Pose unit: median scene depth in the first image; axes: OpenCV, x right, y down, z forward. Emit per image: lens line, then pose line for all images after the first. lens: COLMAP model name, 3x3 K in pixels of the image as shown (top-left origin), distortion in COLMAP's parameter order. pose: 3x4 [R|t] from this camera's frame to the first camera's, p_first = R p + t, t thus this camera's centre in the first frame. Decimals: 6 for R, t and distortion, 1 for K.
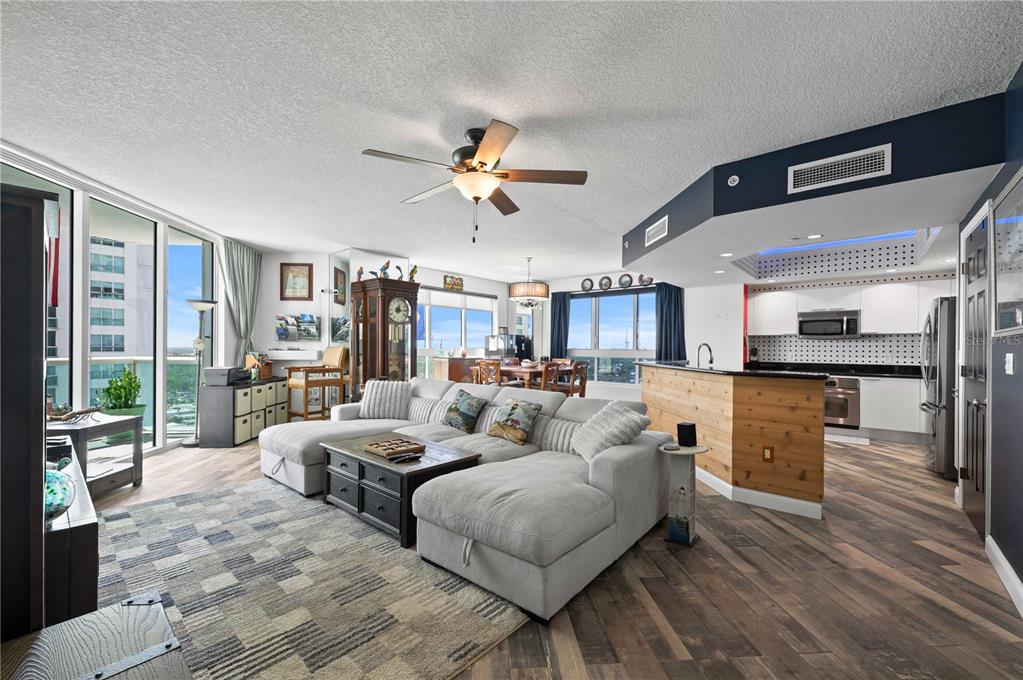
lens RADIAL K [[415.5, 0, 511.5], [0, 415.5, 340.0], [0, 0, 1]] dist [-0.000613, -0.000078]
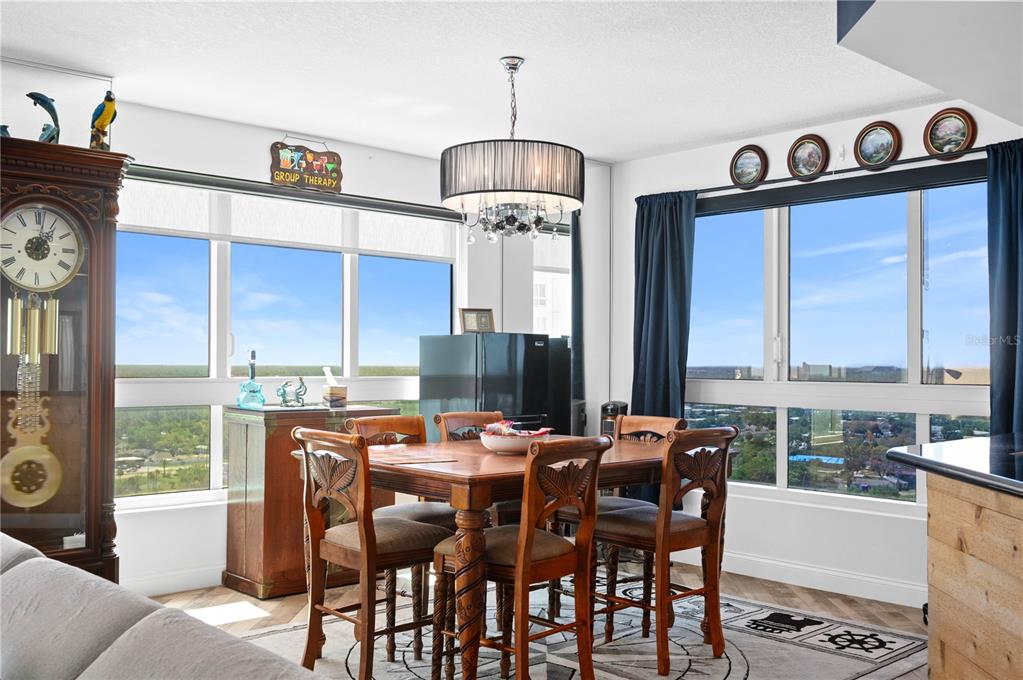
lens RADIAL K [[1023.4, 0, 511.5], [0, 1023.4, 340.0], [0, 0, 1]] dist [0.001271, -0.002602]
pose [[0.994878, -0.005115, -0.100958, 0.088967], [0.004260, 0.999953, -0.008685, -0.001483], [0.100998, 0.008210, 0.994853, 0.258207]]
